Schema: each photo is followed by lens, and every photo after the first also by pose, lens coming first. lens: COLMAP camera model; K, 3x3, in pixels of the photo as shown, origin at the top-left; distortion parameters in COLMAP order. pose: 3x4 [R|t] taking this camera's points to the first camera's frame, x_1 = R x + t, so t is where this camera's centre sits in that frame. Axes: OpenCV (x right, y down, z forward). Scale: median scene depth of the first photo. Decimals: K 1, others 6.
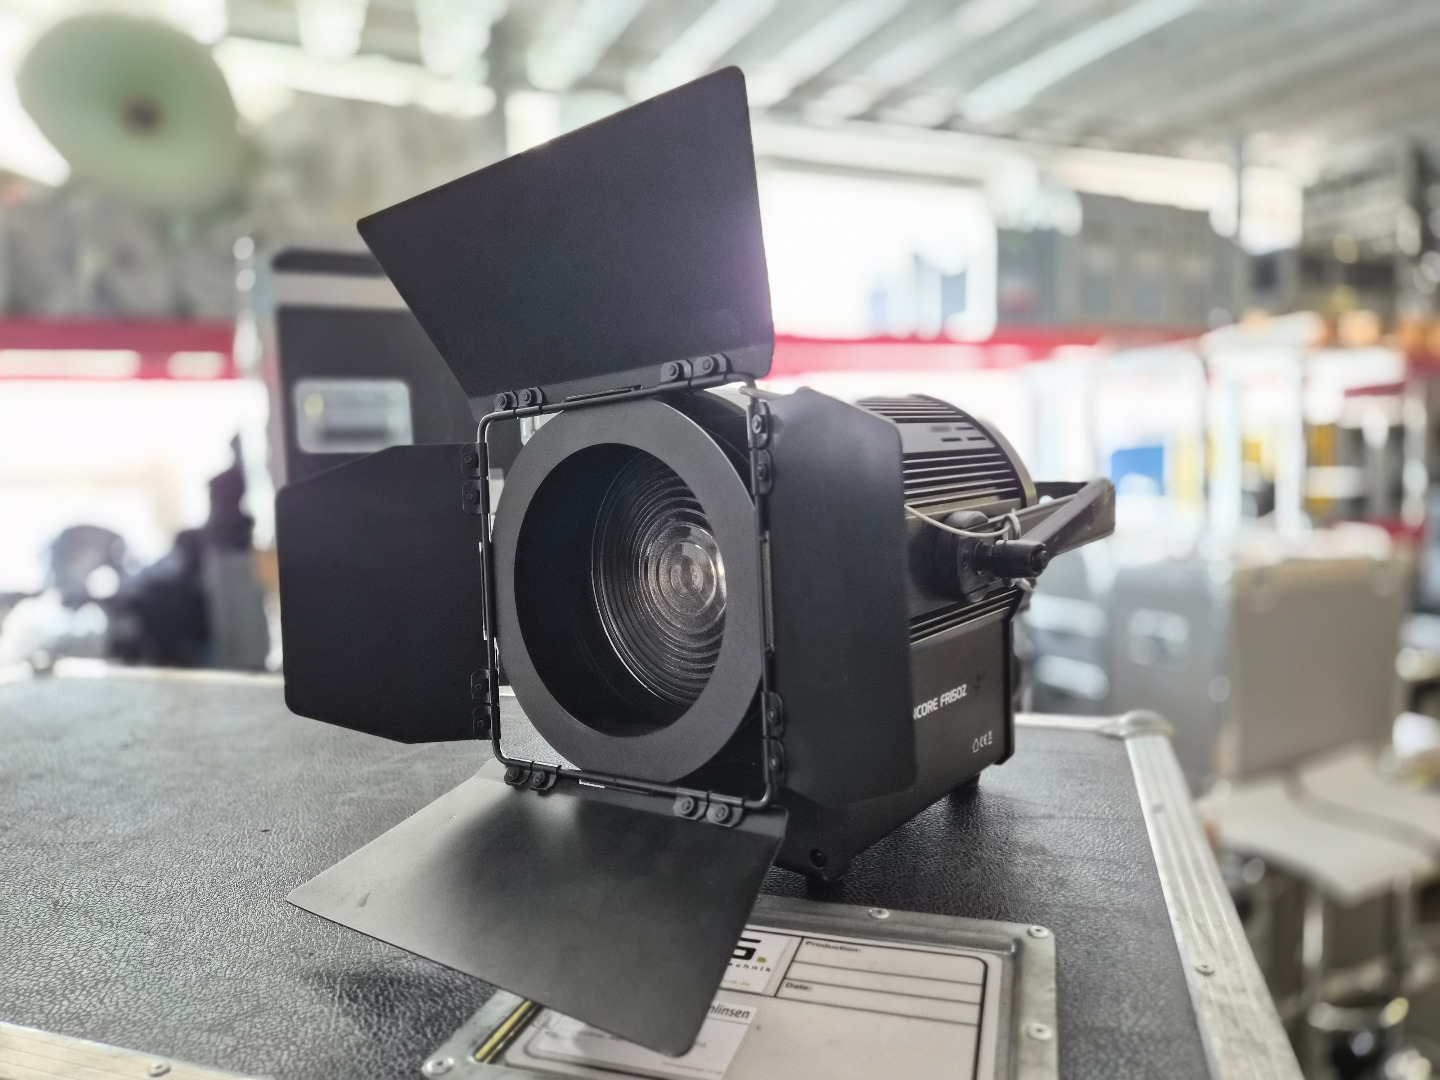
lens RADIAL K [[988.1, 0, 741.1], [0, 988.1, 541.5], [0, 0, 1]] dist [0.015403, -0.046040]
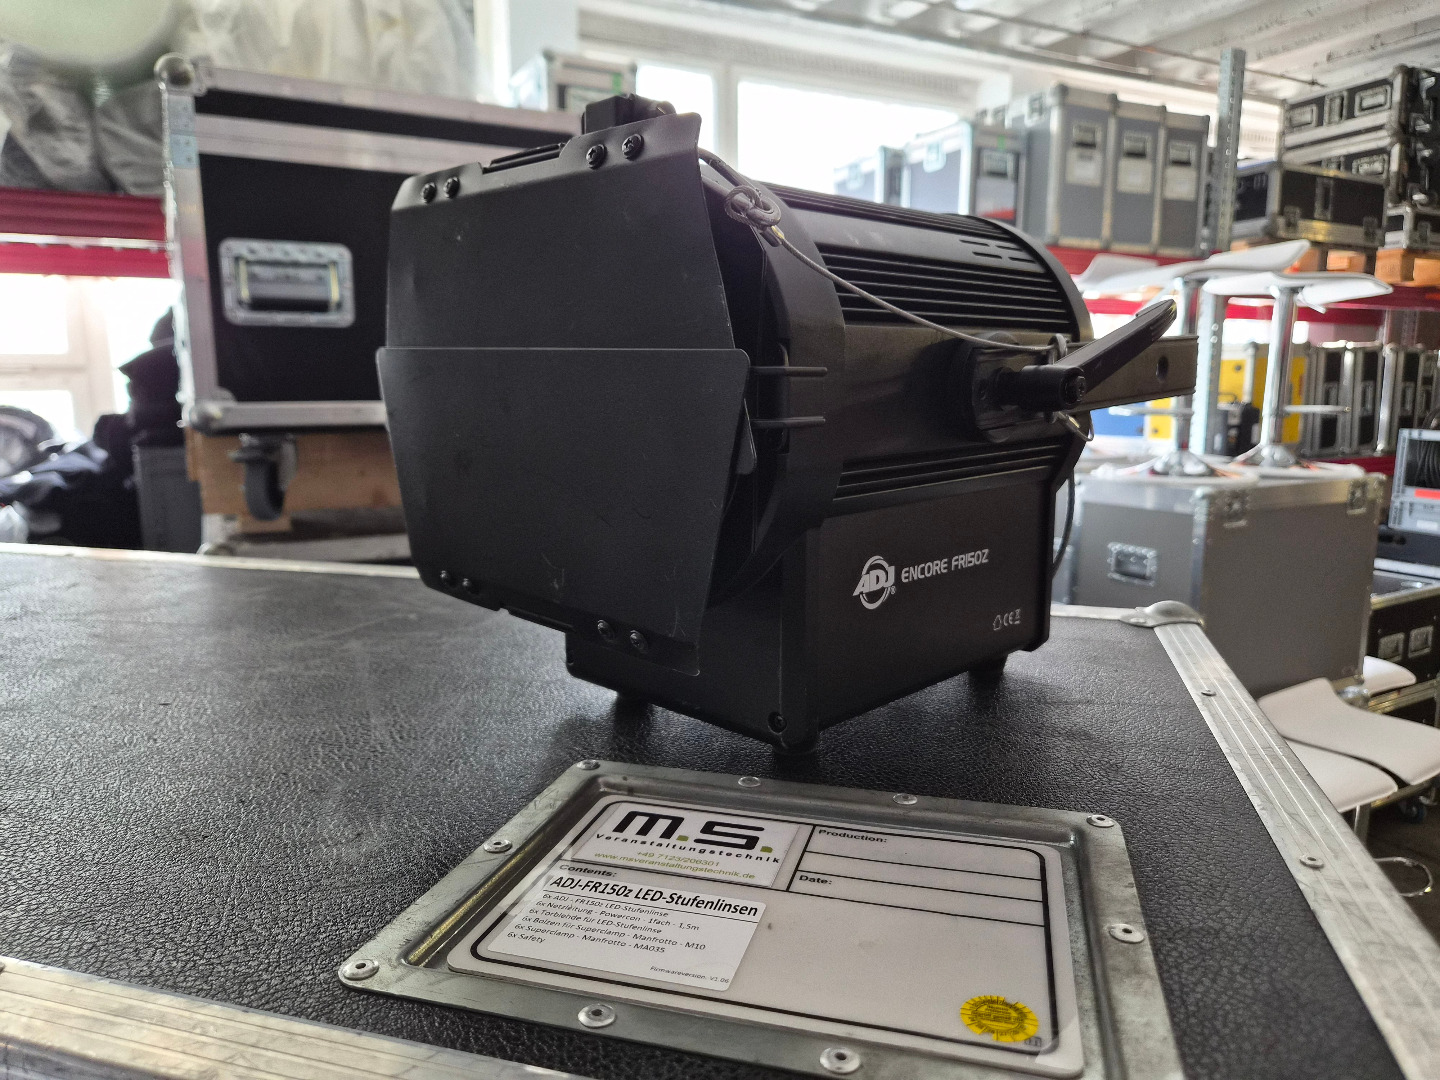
lens RADIAL K [[991.9, 0, 720.0], [0, 991.9, 540.0], [0, 0, 1]] dist [0.004111, -0.036148]
pose [[0.999560, 0.016920, 0.024360, -0.039884], [-0.018333, 0.998089, 0.059010, 0.116636], [-0.023315, -0.059431, 0.997960, 0.194410]]
